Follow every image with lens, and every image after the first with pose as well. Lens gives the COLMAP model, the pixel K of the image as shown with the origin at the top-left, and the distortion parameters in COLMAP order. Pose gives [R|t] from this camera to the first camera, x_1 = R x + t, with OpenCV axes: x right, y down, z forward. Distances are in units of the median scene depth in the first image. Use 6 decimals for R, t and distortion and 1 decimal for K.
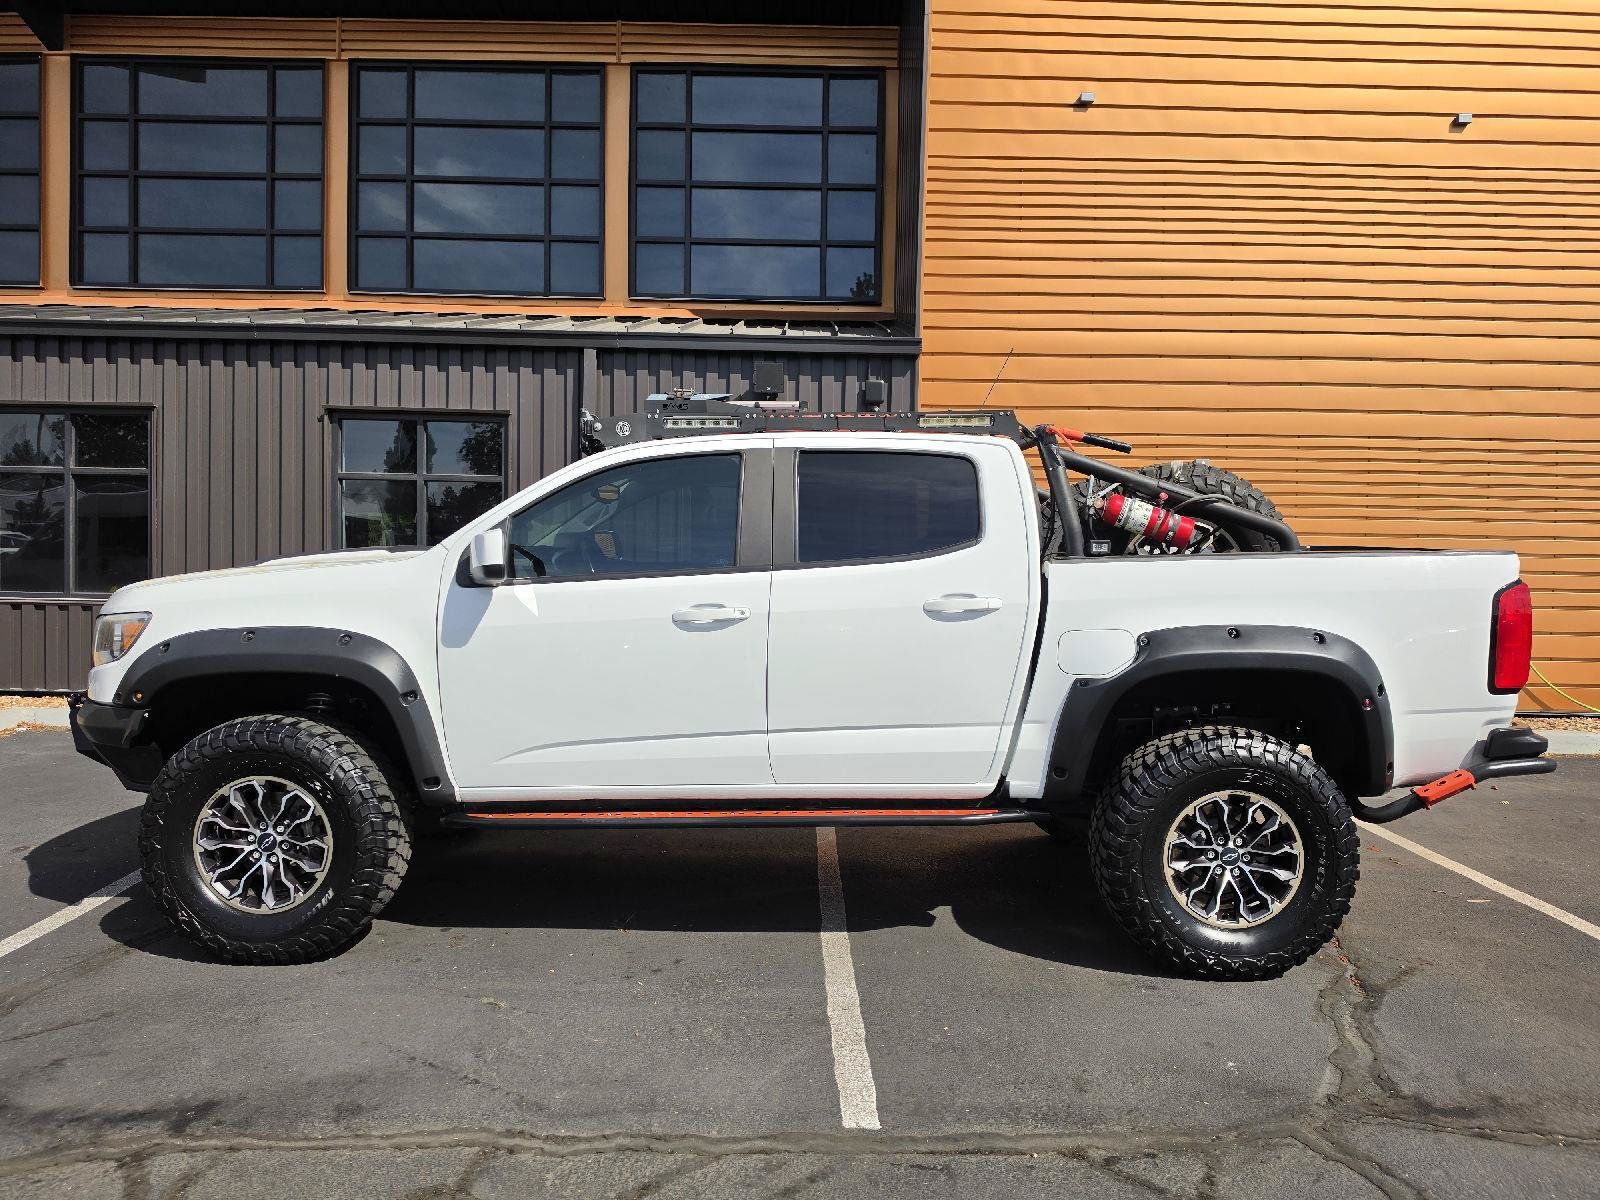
lens RADIAL K [[1124.8, 0, 800.0], [0, 1124.8, 600.0], [0, 0, 1]] dist [0.000950, -0.006906]
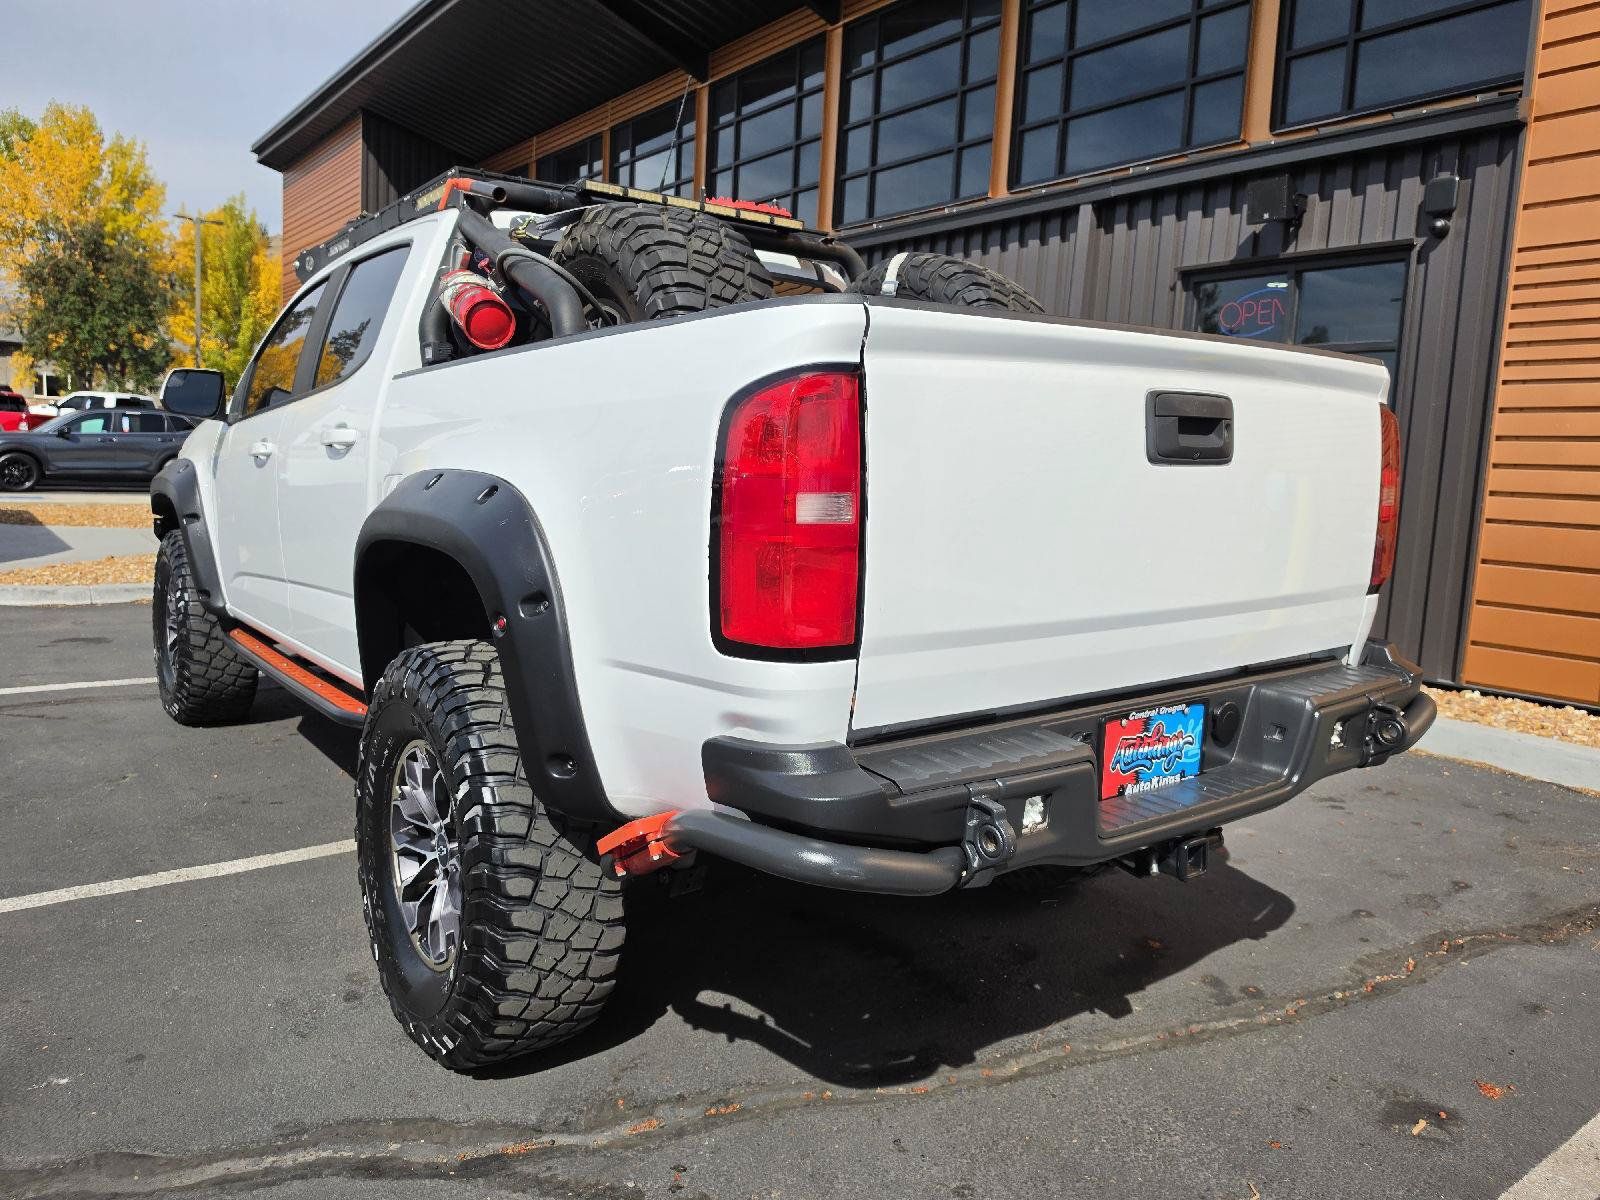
lens RADIAL K [[1116.2, 0, 797.2], [0, 1116.2, 593.3], [0, 0, 1]] dist [0.058738, -0.080974]
pose [[0.597147, 0.100864, -0.795765, 0.974068], [-0.060857, 0.994900, 0.080438, 0.031291], [0.799820, 0.000395, 0.600240, 0.794679]]
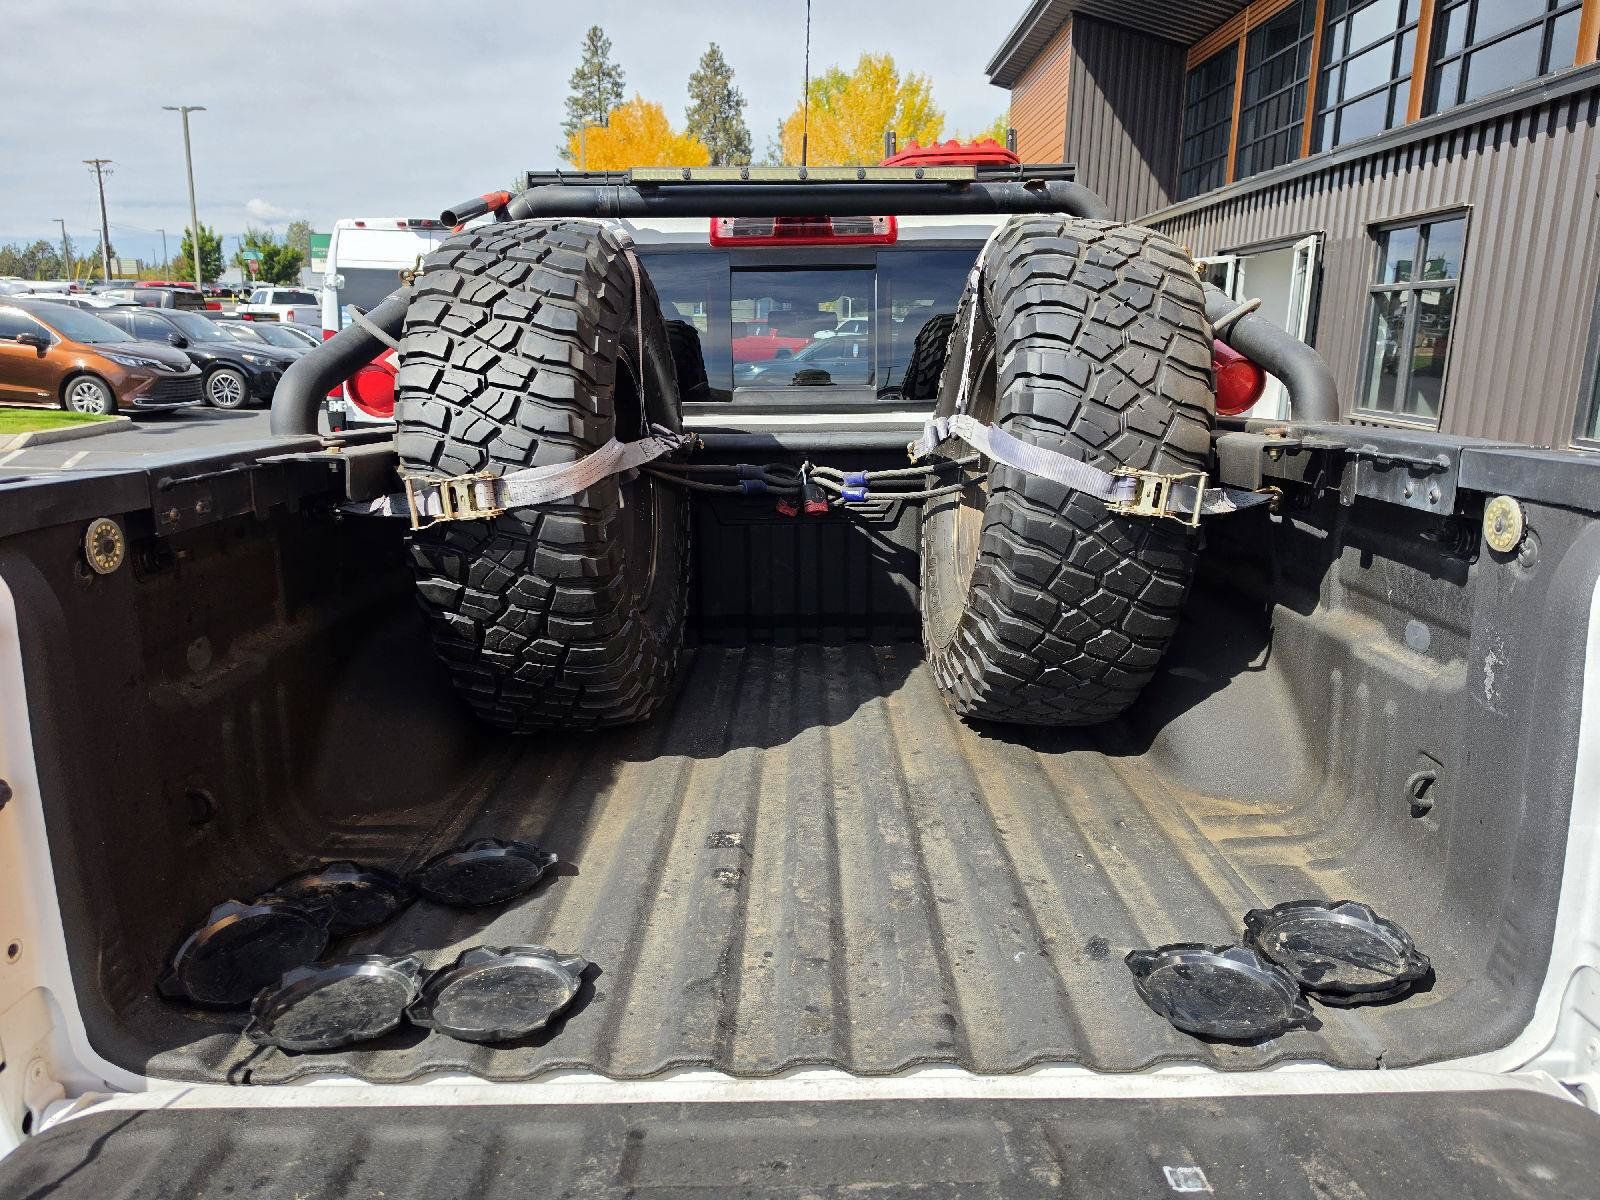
lens RADIAL K [[1124.8, 0, 800.0], [0, 1124.8, 600.0], [0, 0, 1]] dist [0.000950, -0.006906]
pose [[-0.013860, 0.209155, -0.977784, 0.903654], [-0.048689, 0.976577, 0.209587, -0.077069], [0.998718, 0.050512, -0.003352, 1.237438]]
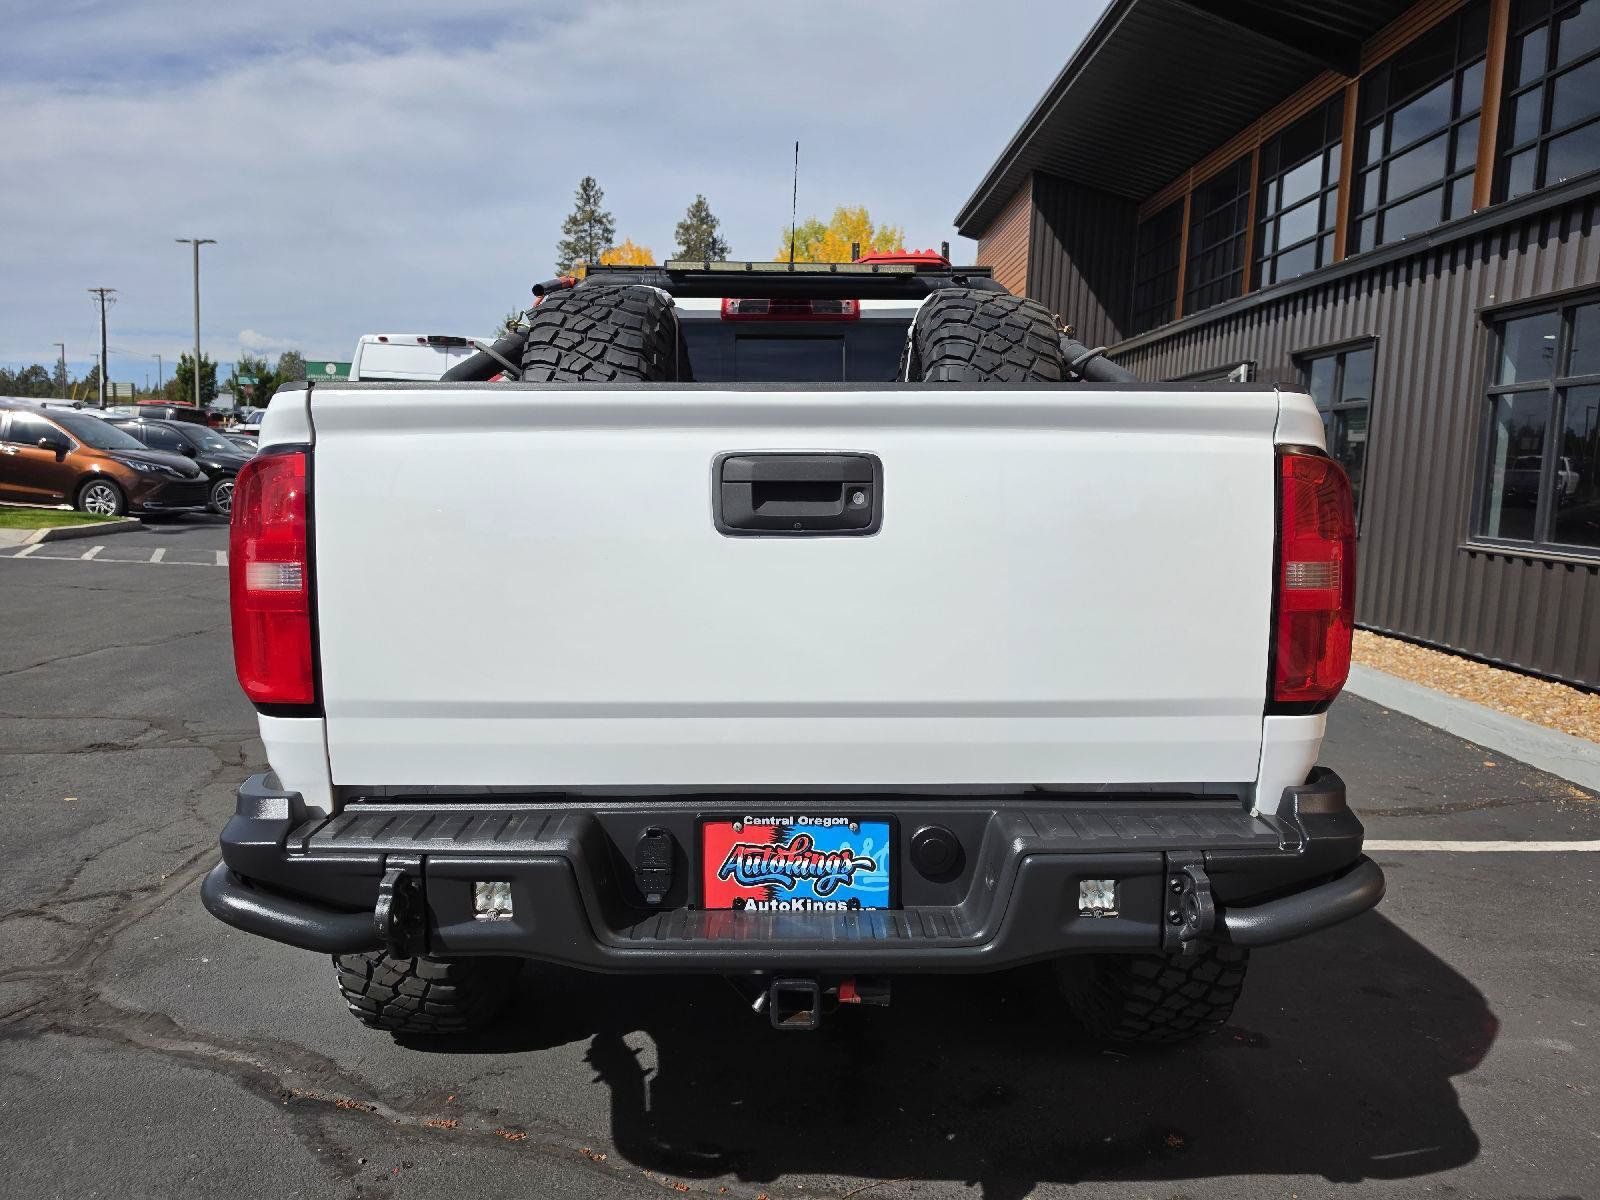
lens RADIAL K [[1116.2, 0, 797.2], [0, 1116.2, 593.3], [0, 0, 1]] dist [0.058738, -0.080974]
pose [[0.003176, 0.089715, -0.995962, 1.101414], [-0.062045, 0.994066, 0.089346, -0.012873], [0.998068, 0.061511, 0.008723, 1.237708]]
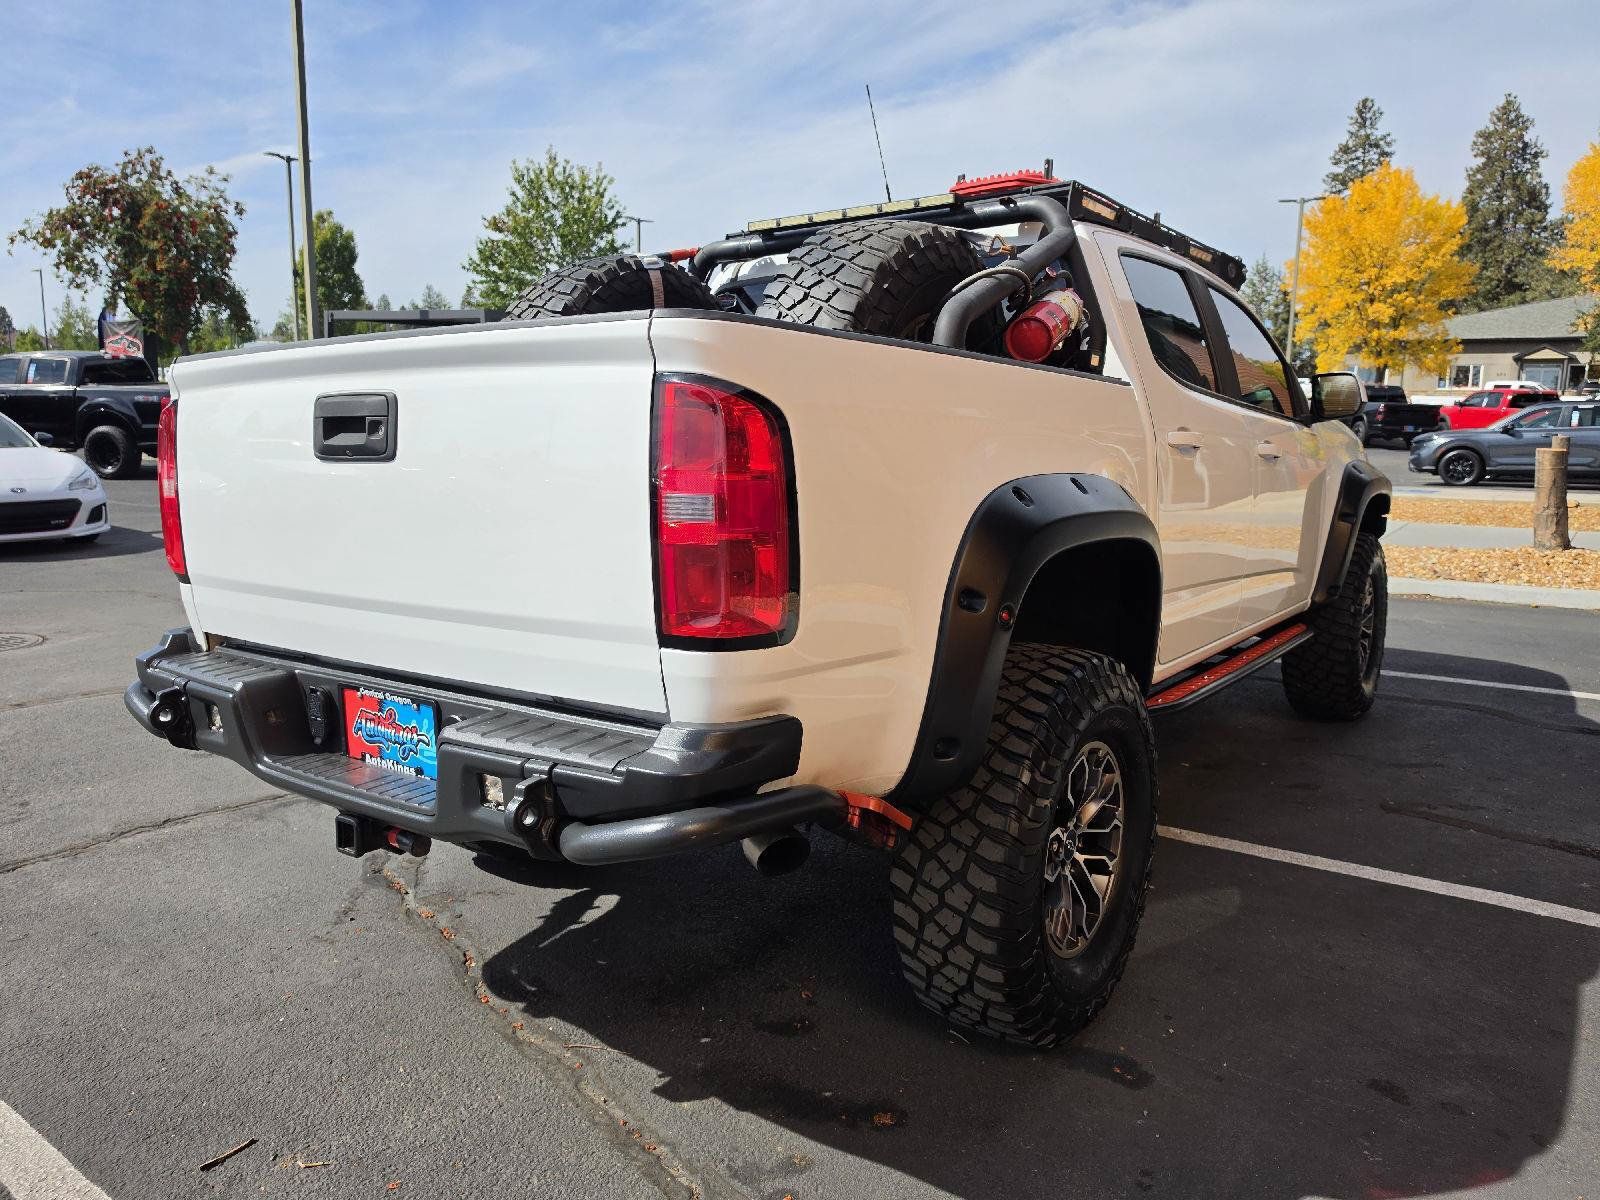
lens RADIAL K [[1126.1, 0, 814.7], [0, 1126.1, 578.6], [0, 0, 1]] dist [0.003277, -0.000756]
pose [[-0.592038, 0.094023, -0.800406, 0.975915], [-0.046084, 0.987596, 0.150098, -0.032187], [0.804591, 0.125750, -0.580362, 1.732928]]
